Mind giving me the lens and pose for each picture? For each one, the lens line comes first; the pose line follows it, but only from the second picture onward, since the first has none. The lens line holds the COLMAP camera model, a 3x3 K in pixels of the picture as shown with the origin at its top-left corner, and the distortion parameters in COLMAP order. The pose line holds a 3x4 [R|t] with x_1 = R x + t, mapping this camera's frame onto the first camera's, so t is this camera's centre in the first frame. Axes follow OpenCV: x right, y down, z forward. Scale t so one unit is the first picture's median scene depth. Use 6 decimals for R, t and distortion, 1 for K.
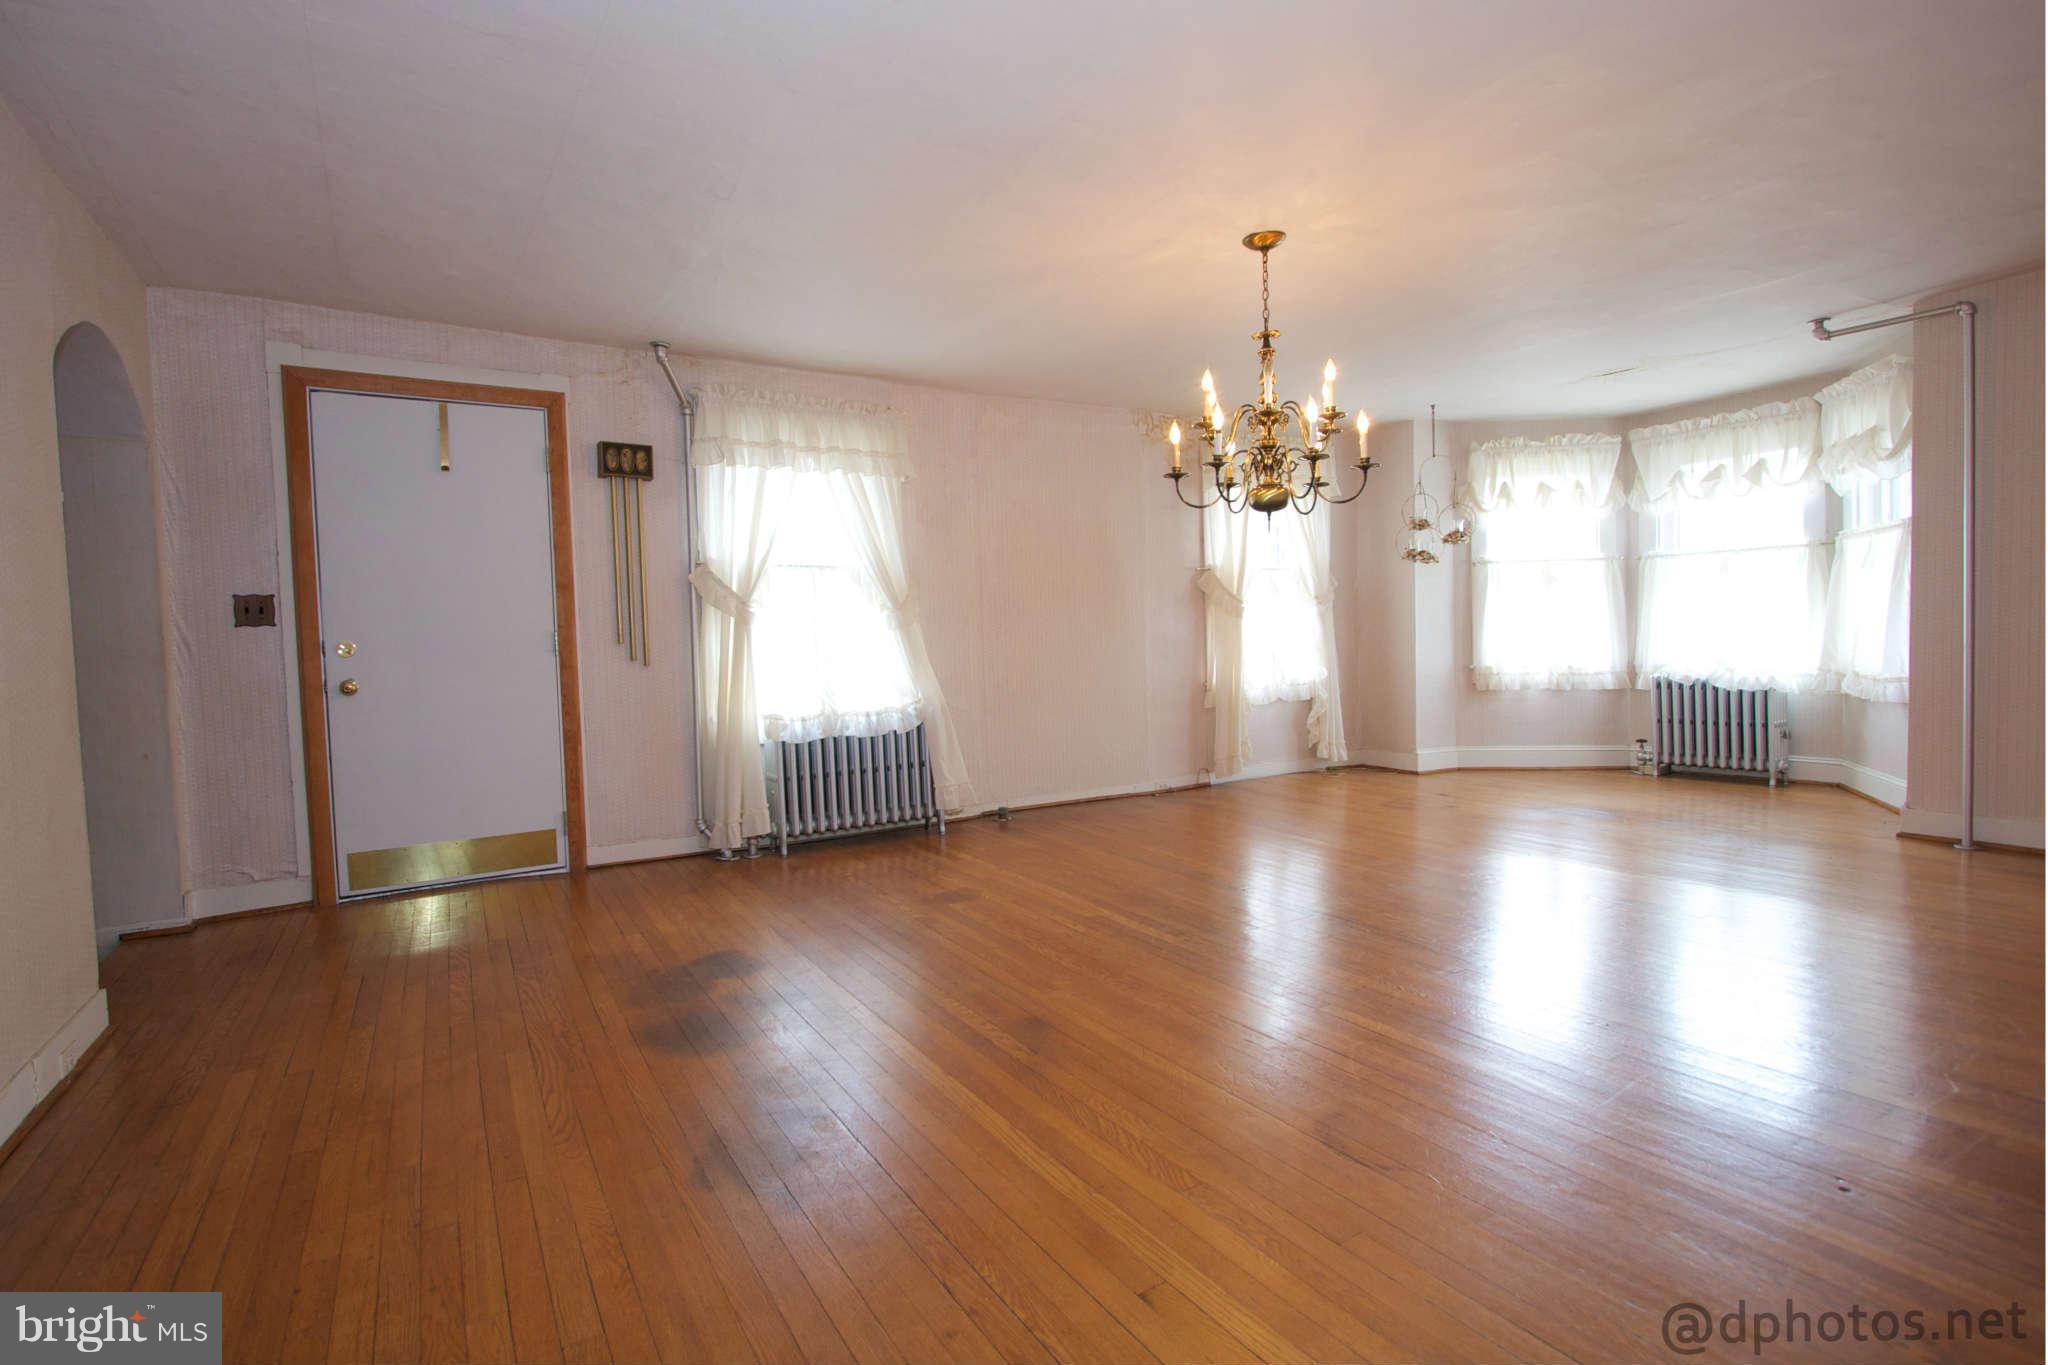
lens RADIAL K [[981.2, 0, 1022.6], [0, 981.2, 667.4], [0, 0, 1]] dist [-0.002973, -0.000398]
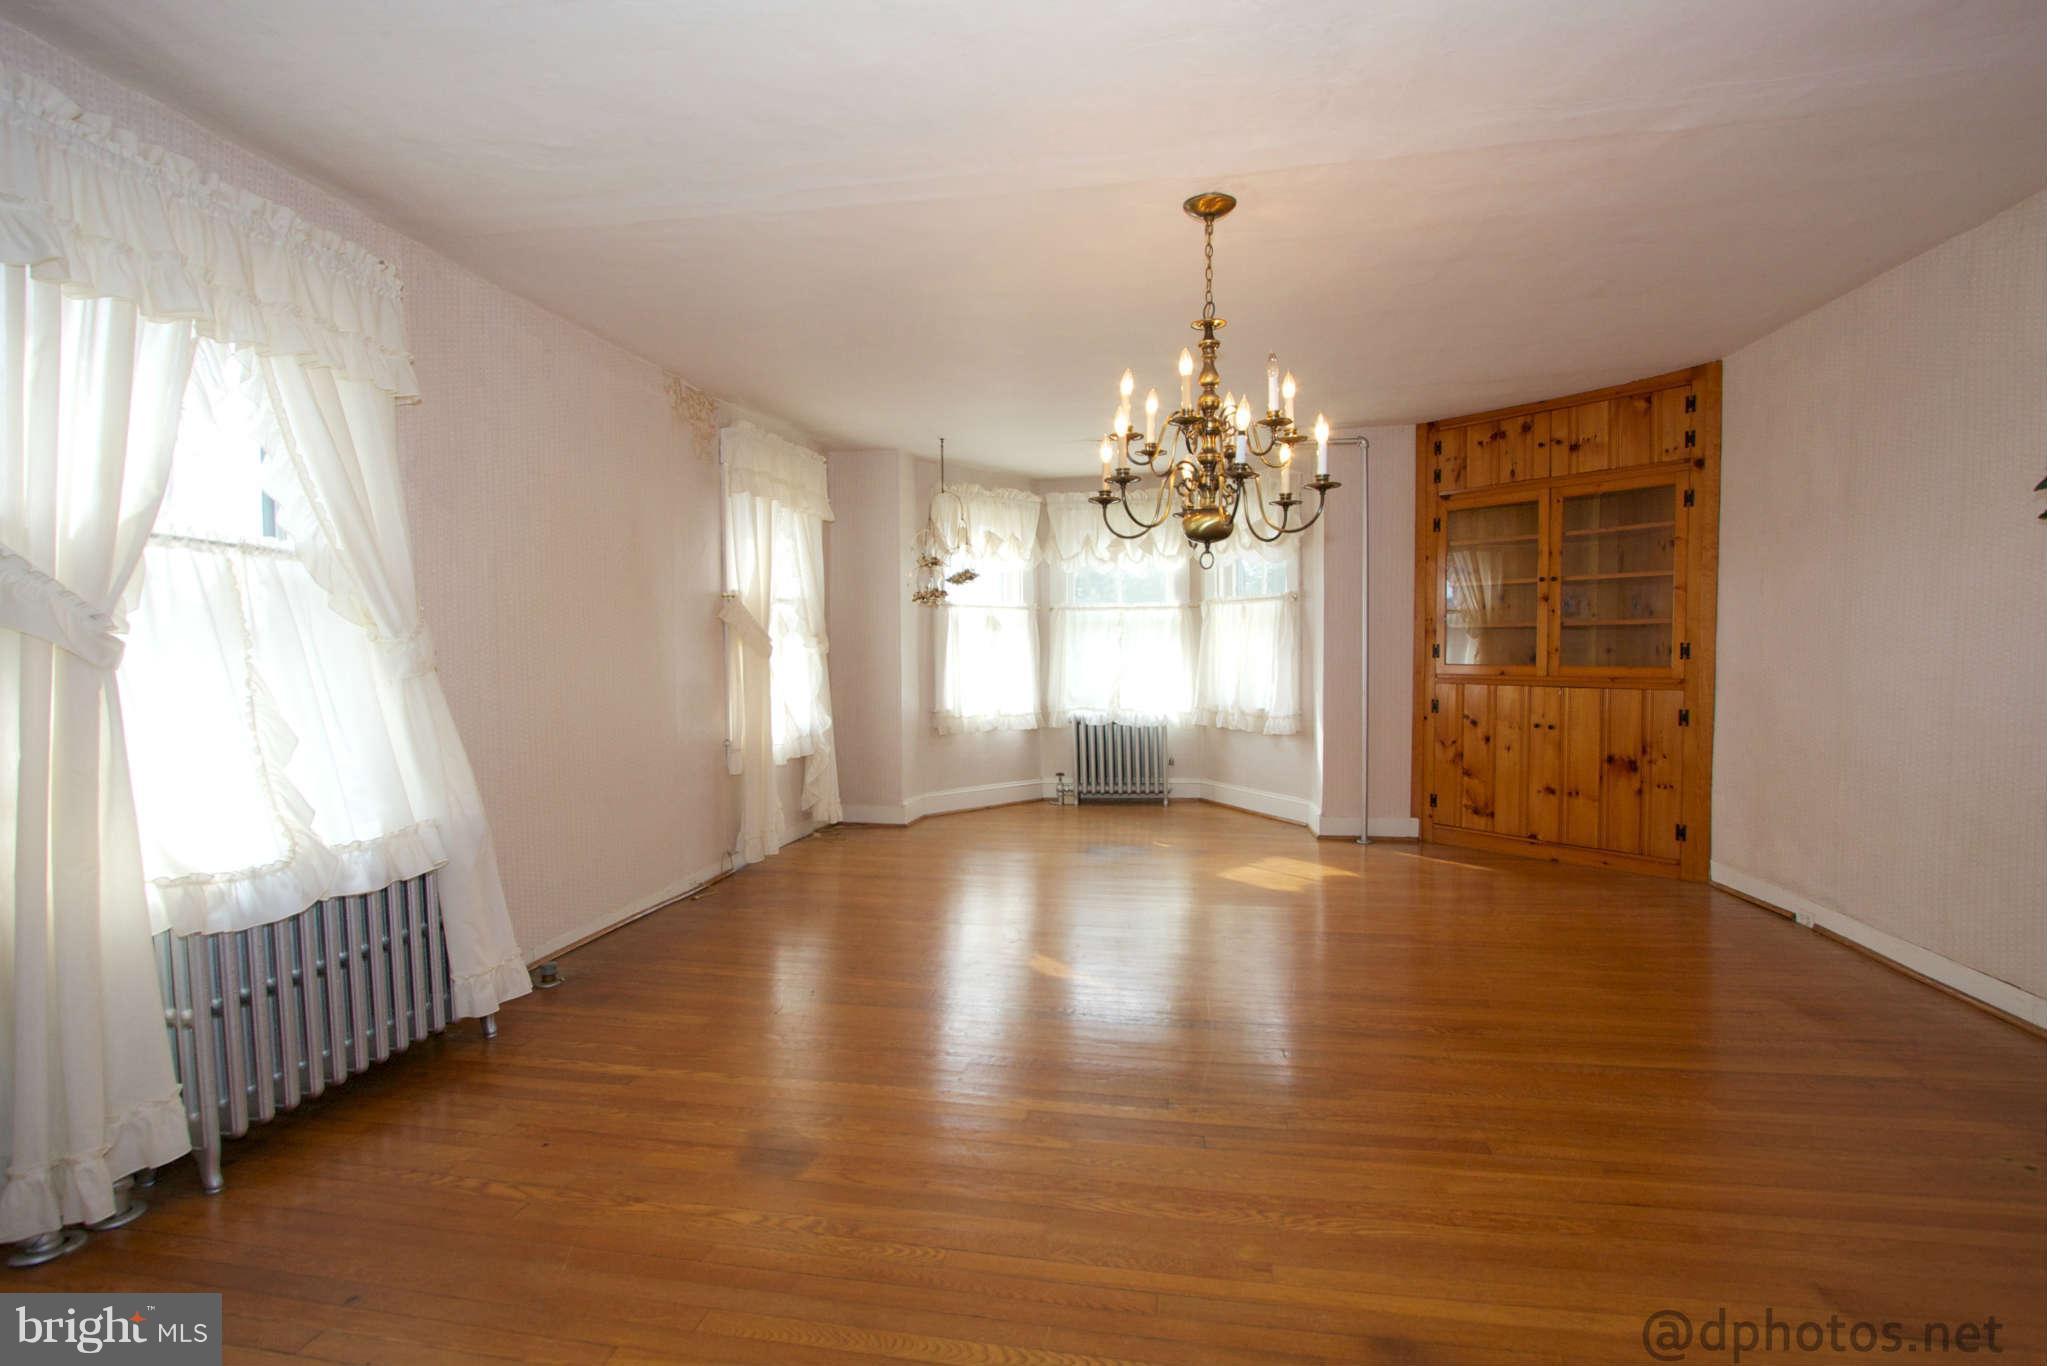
lens RADIAL K [[985.8, 0, 1023.5], [0, 985.8, 683.0], [0, 0, 1]] dist [-0.003897, -0.000540]
pose [[0.670034, -0.003699, 0.742321, -0.236556], [0.014708, 0.999857, -0.008292, -0.020754], [-0.742185, 0.016474, 0.669993, 0.300671]]
